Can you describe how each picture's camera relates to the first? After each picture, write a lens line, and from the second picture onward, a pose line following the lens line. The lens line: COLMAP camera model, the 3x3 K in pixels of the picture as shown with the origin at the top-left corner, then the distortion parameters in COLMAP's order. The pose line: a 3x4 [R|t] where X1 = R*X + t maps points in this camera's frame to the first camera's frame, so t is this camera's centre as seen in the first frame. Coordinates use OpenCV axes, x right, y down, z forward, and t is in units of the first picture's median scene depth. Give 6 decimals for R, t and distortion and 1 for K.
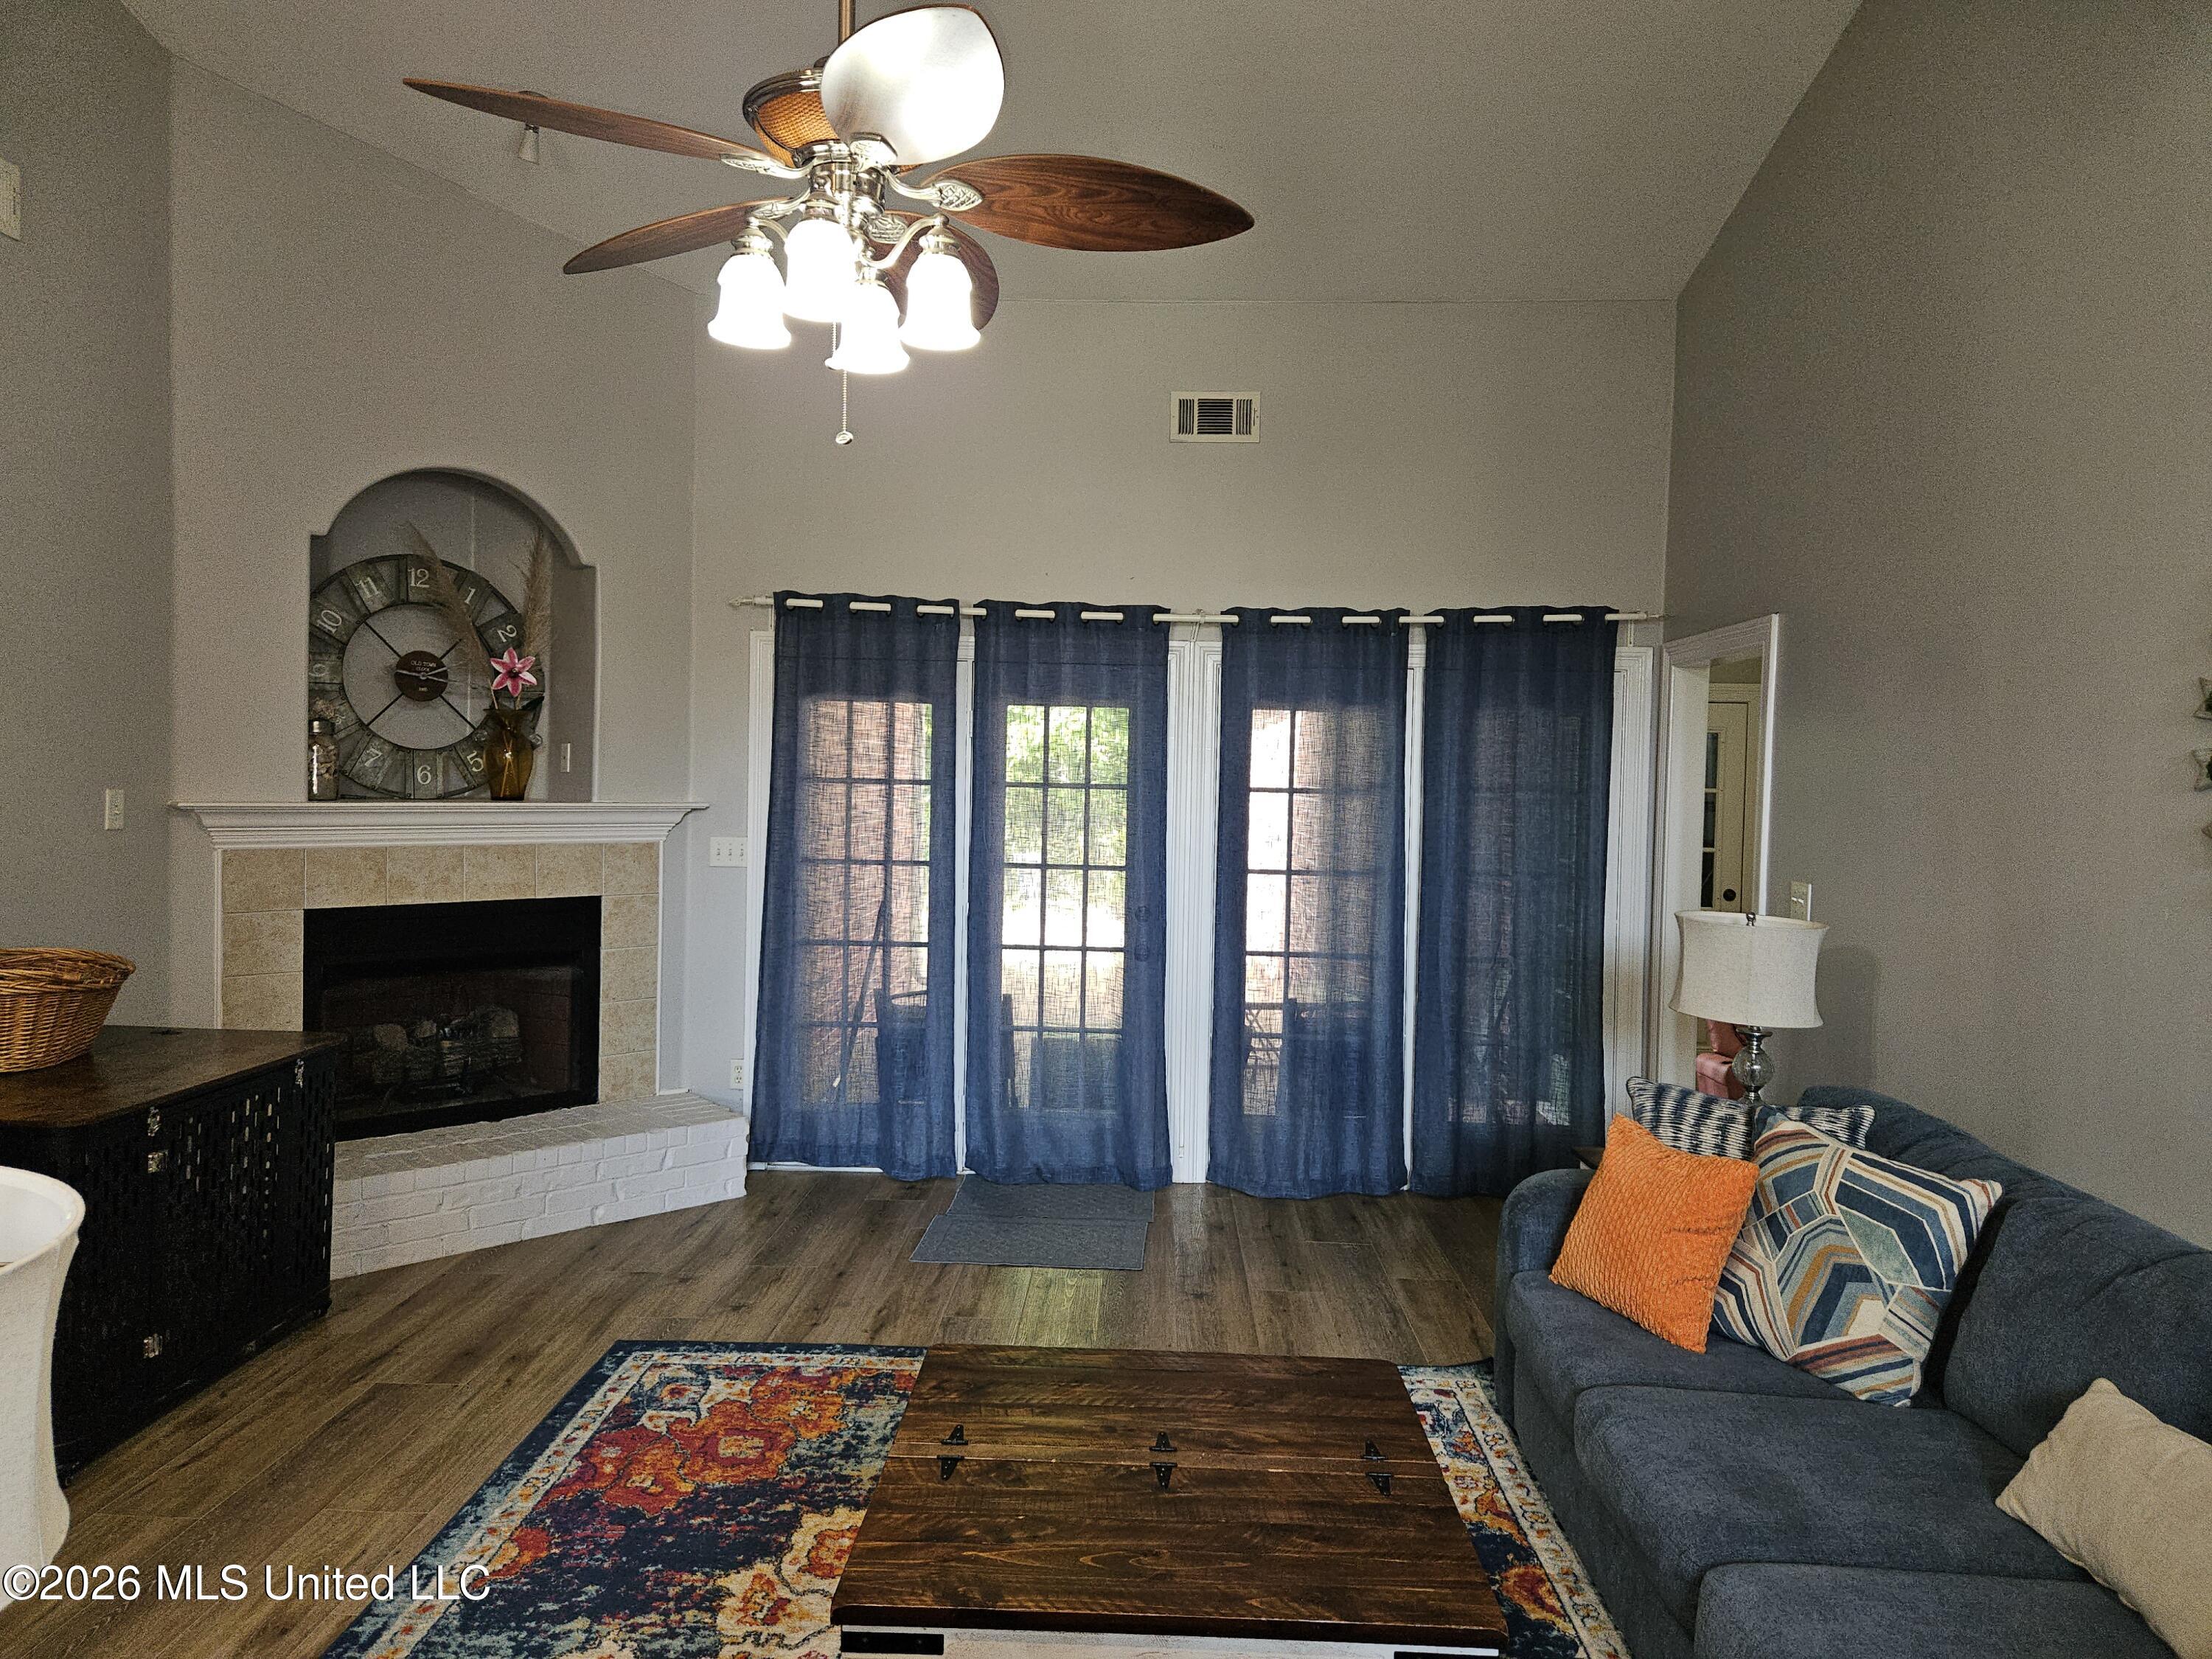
lens RADIAL K [[1477.5, 0, 1107.0], [0, 1477.5, 811.8], [0, 0, 1]] dist [0.087433, -0.079646]
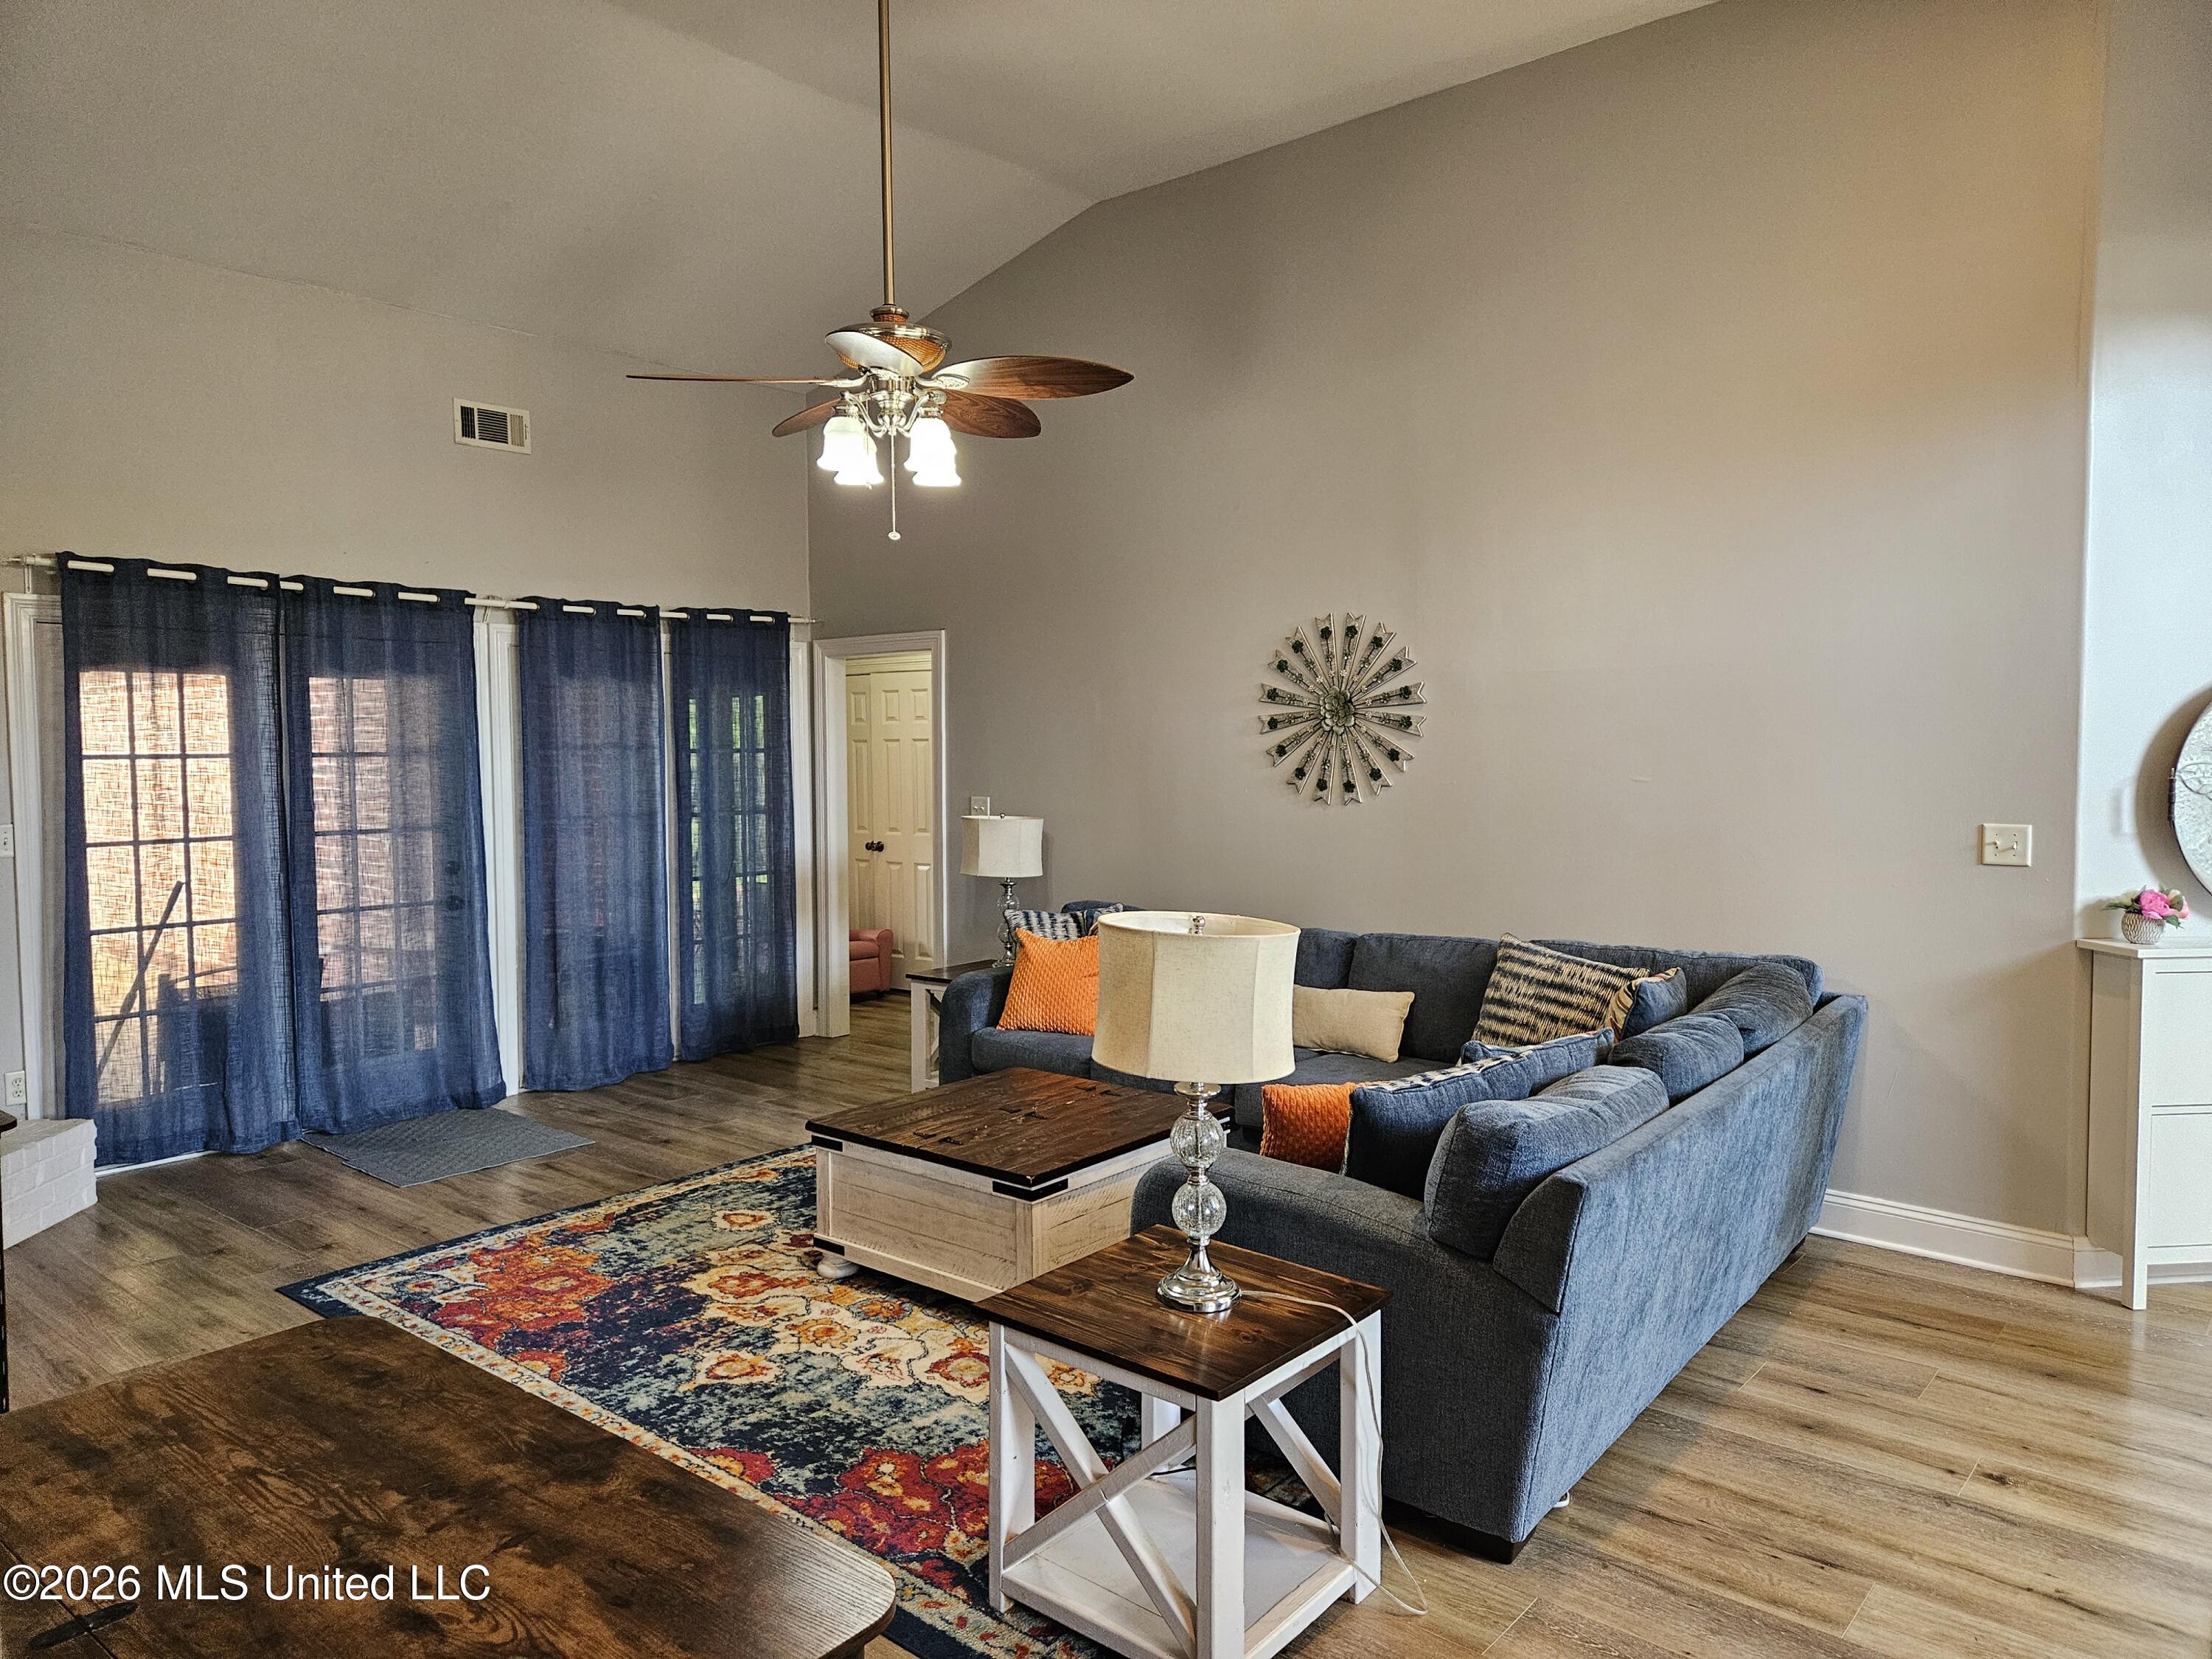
lens RADIAL K [[1477.5, 0, 1107.0], [0, 1477.5, 811.8], [0, 0, 1]] dist [0.087433, -0.079646]
pose [[0.617453, -0.063713, 0.784023, -0.667630], [0.041233, 0.997966, 0.048626, -0.008390], [-0.785526, 0.002303, 0.618824, -0.100137]]
